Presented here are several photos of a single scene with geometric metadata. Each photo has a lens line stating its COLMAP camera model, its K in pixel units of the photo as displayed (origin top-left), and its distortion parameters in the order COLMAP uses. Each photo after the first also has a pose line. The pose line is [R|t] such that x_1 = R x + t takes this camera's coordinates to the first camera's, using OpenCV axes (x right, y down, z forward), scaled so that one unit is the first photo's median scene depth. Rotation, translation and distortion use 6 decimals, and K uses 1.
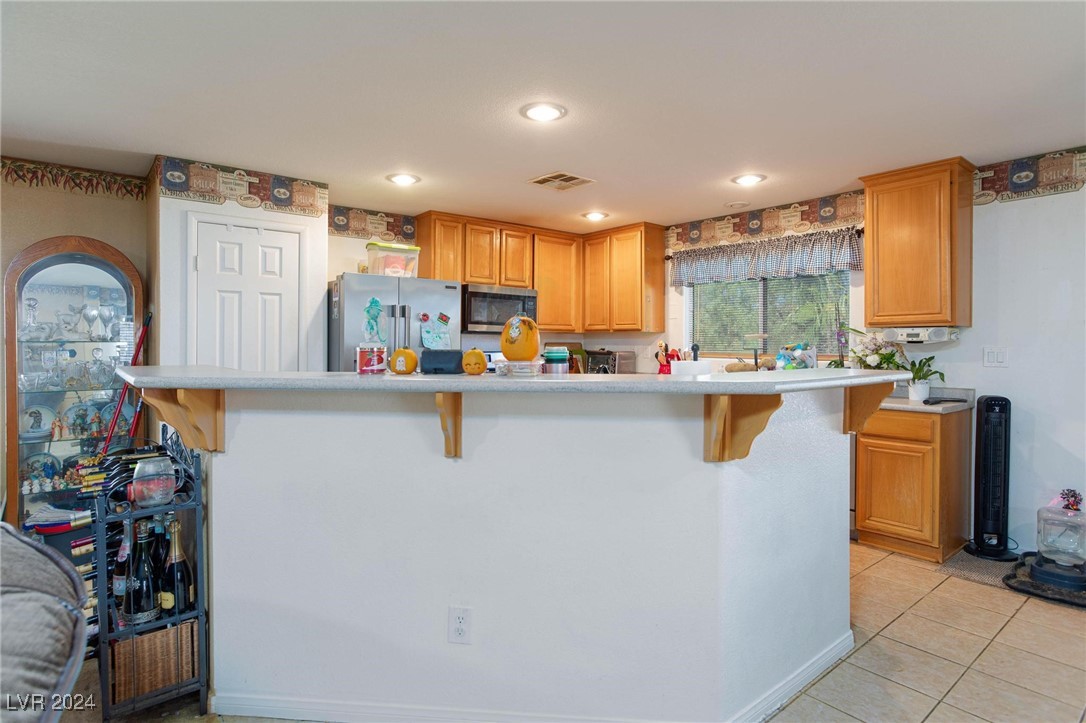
lens RADIAL K [[574.7, 0, 540.2], [0, 574.7, 350.0], [0, 0, 1]] dist [0.003639, 0.000863]
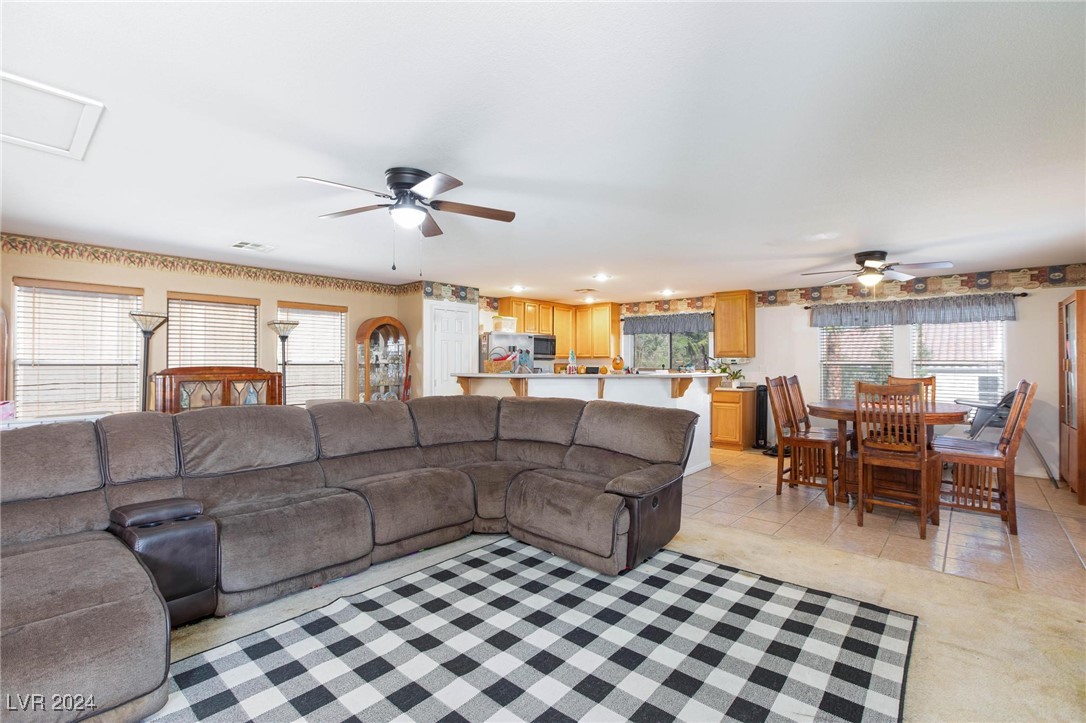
lens RADIAL K [[495.8, 0, 543.9], [0, 495.8, 366.6], [0, 0, 1]] dist [-0.004389, -0.000263]
pose [[0.984569, -0.002455, 0.174981, -0.466884], [0.003534, 0.999977, -0.005855, 0.009009], [-0.174963, 0.006383, 0.984554, -0.851145]]
